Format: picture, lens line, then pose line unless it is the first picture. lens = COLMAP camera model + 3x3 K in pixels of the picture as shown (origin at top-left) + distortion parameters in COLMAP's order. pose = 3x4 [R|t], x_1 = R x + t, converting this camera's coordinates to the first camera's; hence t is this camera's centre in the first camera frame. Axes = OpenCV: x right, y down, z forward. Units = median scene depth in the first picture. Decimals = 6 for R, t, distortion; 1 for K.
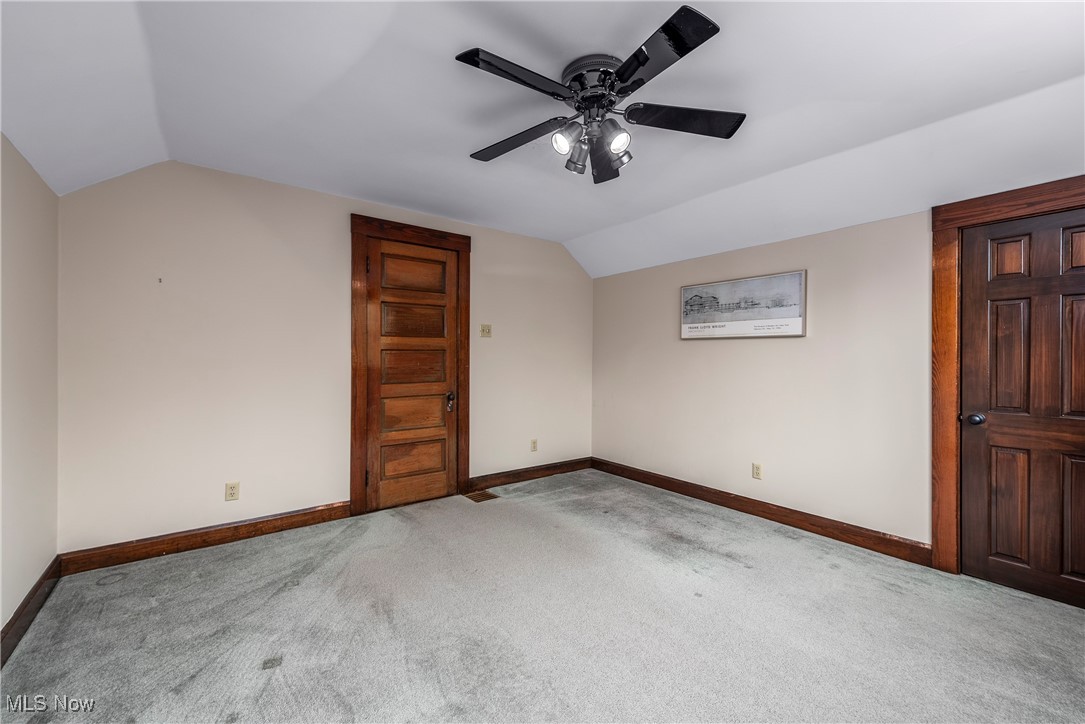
lens RADIAL K [[434.4, 0, 540.0], [0, 434.4, 365.1], [0, 0, 1]] dist [0.000764, -0.000847]
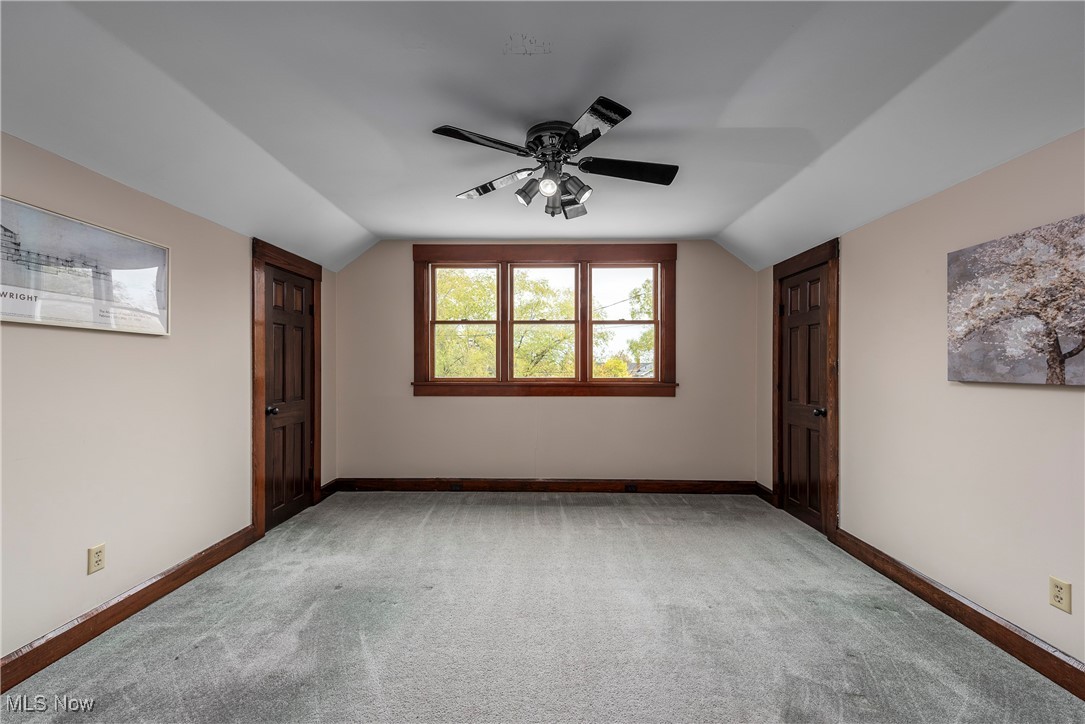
lens RADIAL K [[434.4, 0, 540.0], [0, 434.4, 365.1], [0, 0, 1]] dist [0.000764, -0.000847]
pose [[-0.793499, -0.000820, 0.608571, -0.448602], [0.006835, 0.999924, 0.010259, -0.024216], [-0.608533, 0.012300, -0.793433, 1.505505]]
